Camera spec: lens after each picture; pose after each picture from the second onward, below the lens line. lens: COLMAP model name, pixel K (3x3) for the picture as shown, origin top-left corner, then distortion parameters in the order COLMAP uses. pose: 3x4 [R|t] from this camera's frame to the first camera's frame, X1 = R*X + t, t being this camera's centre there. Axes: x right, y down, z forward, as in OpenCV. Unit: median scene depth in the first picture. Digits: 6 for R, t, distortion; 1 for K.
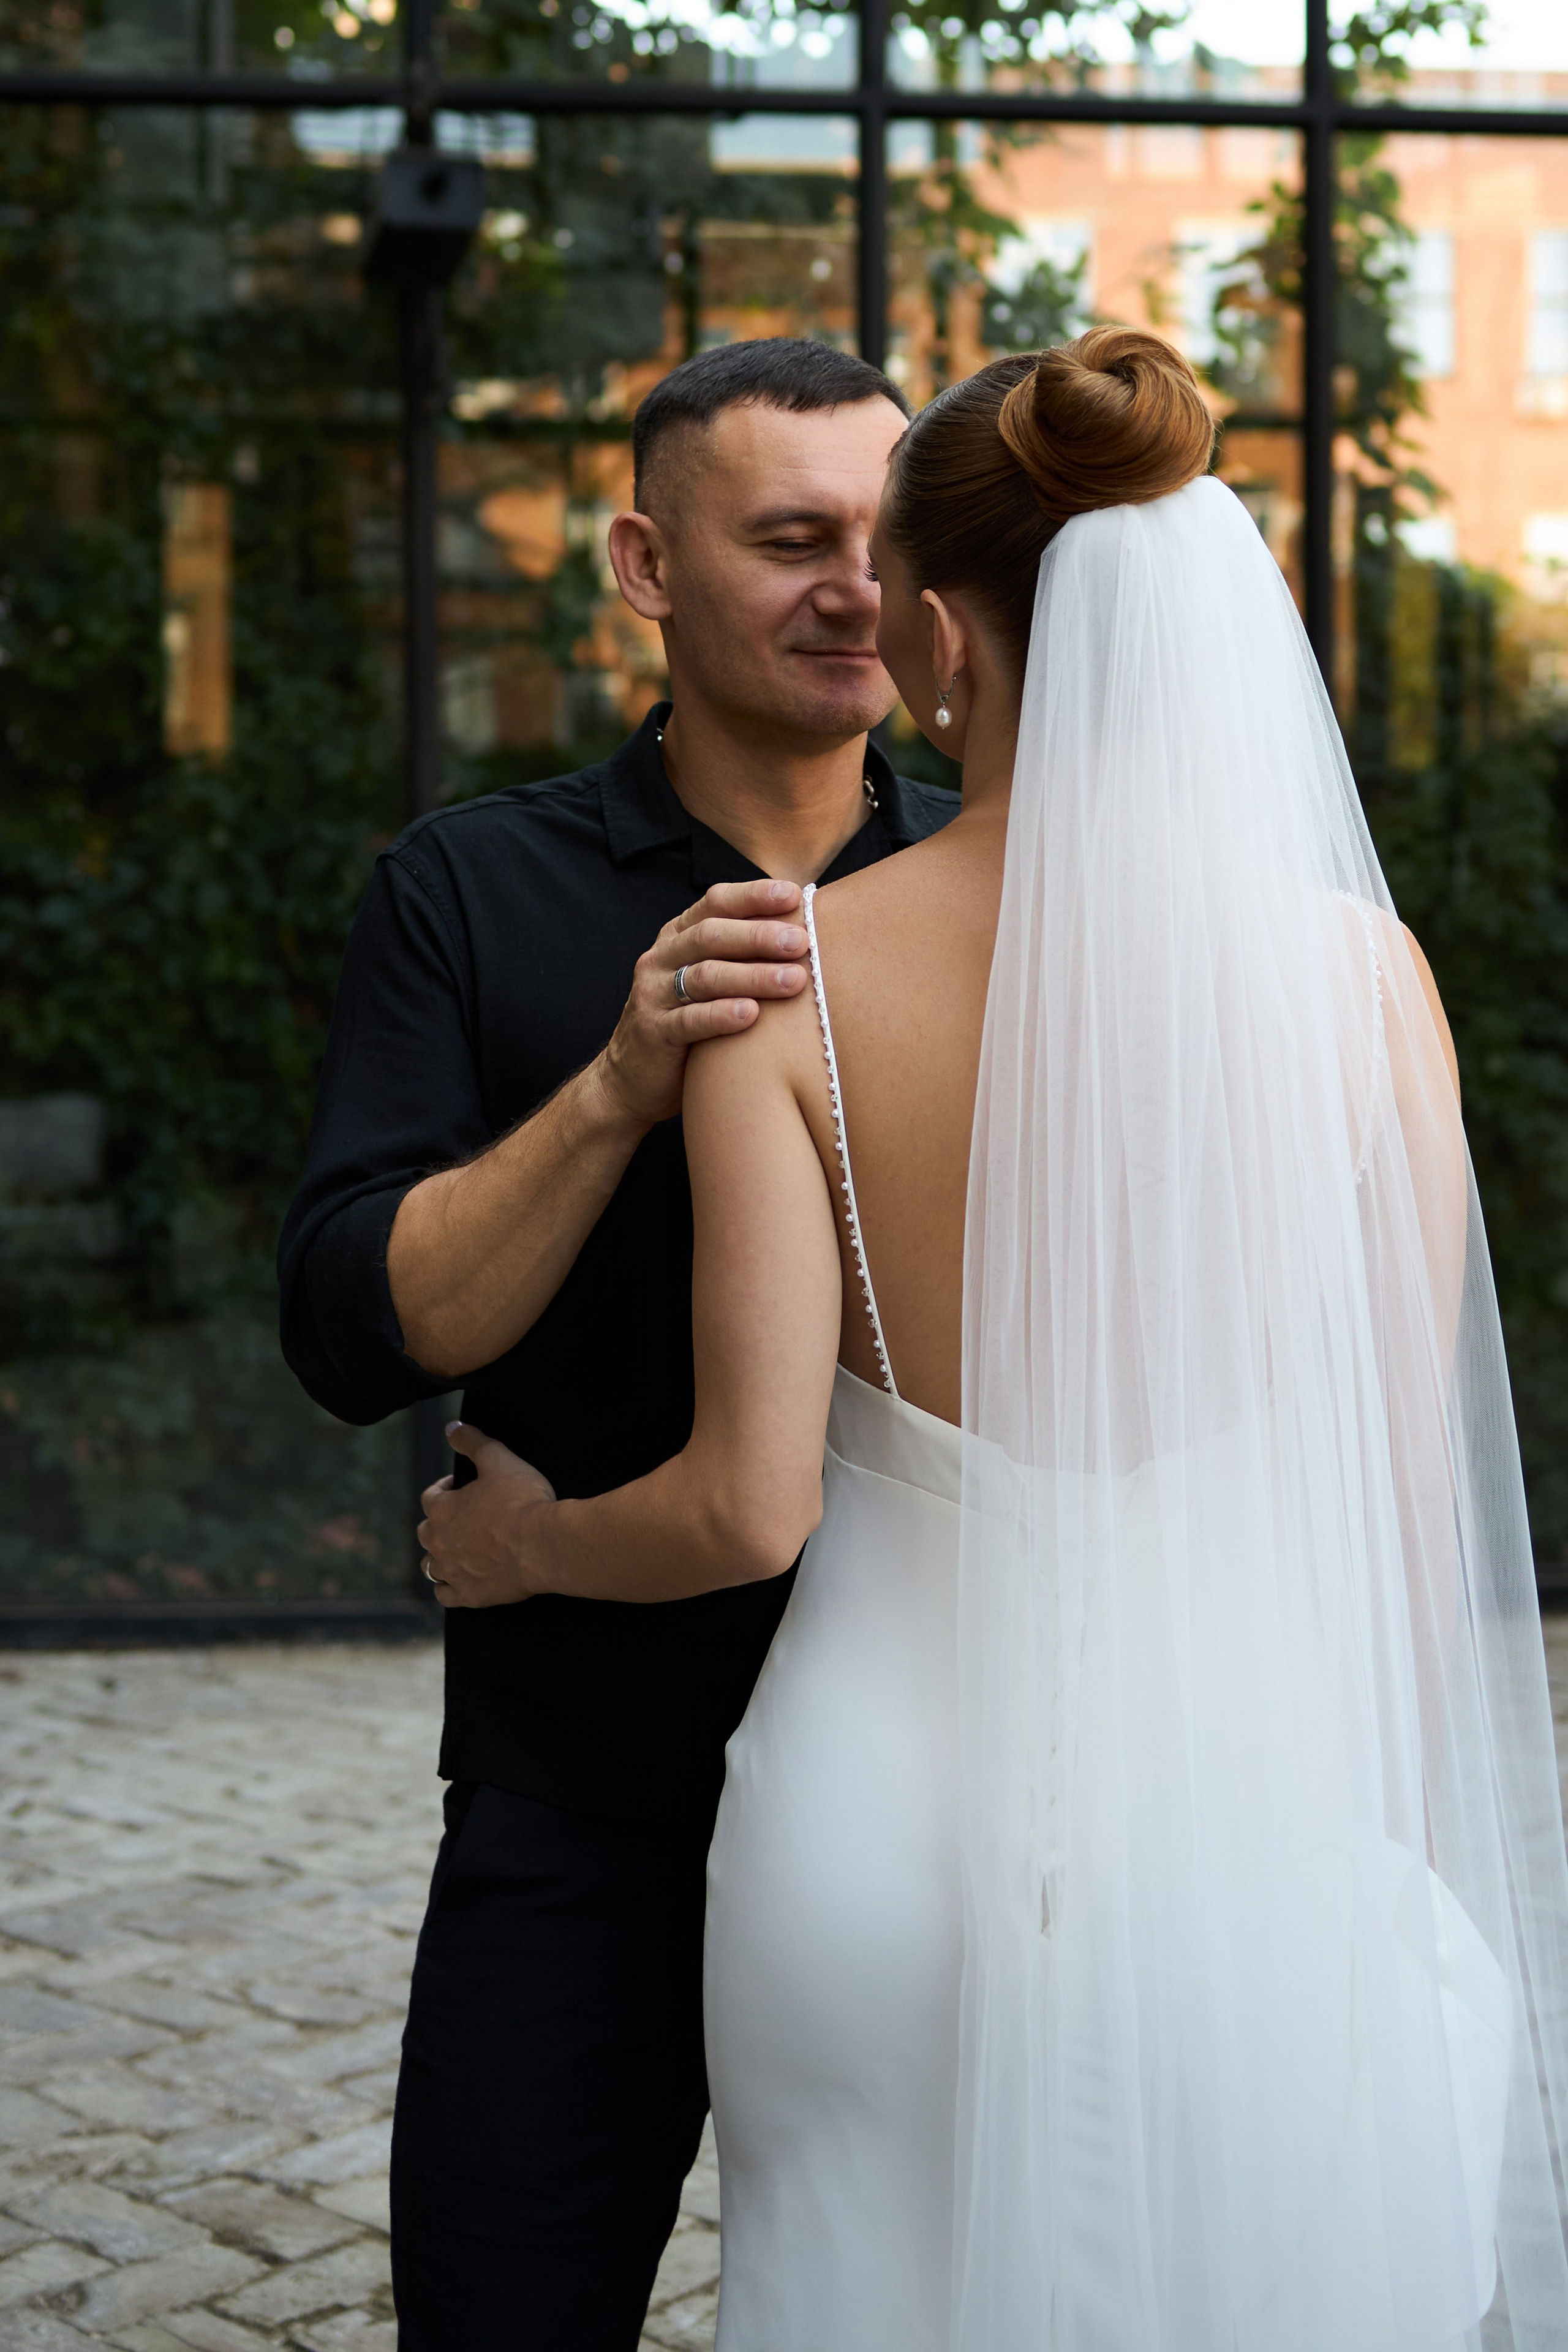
lens RADIAL K [[3060.5, 0, 784.0], [0, 3060.5, 1176.0], [0, 0, 1]] dist [-0.017019, -0.030525]
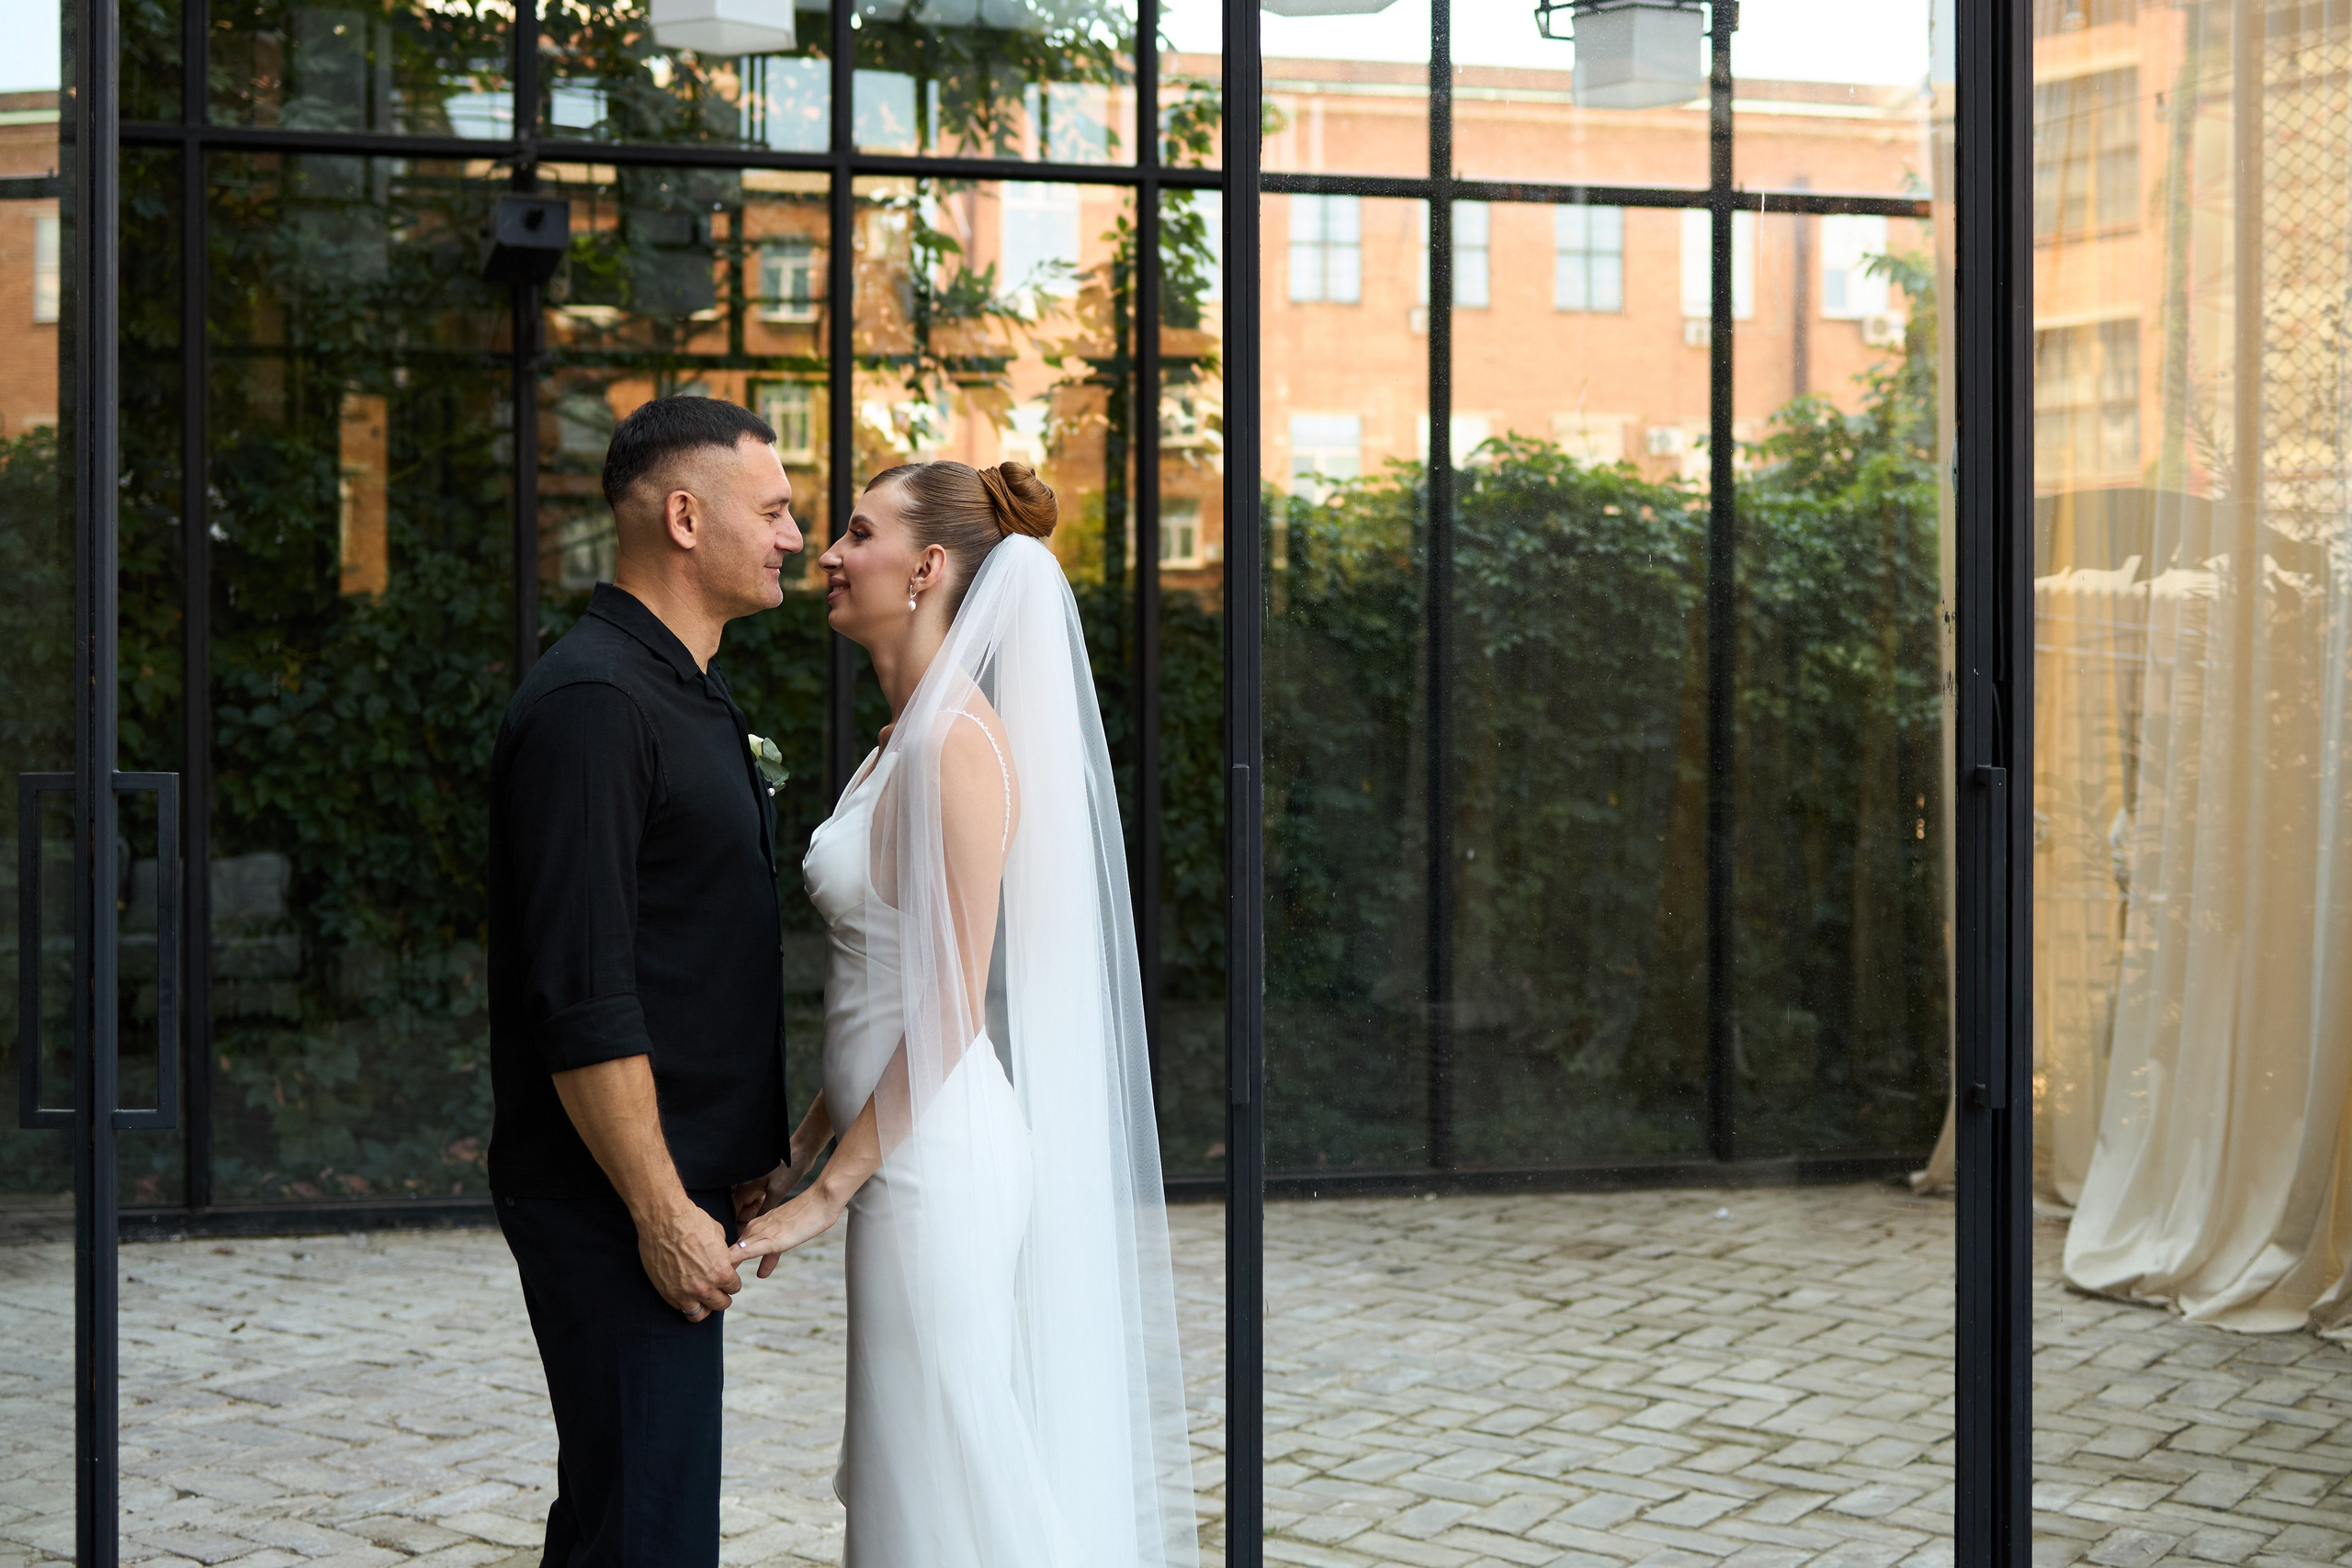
lens RADIAL K [[2729.2, 0, 1176.0], [0, 2729.2, 784.0], [0, 0, 1]] dist [0.011168, -0.043464]
pose [[0.994701, -0.003307, 0.102761, 0.057421], [0.009155, 0.998361, -0.056489, 0.022745], [-0.102406, 0.057131, 0.993101, -0.325568]]
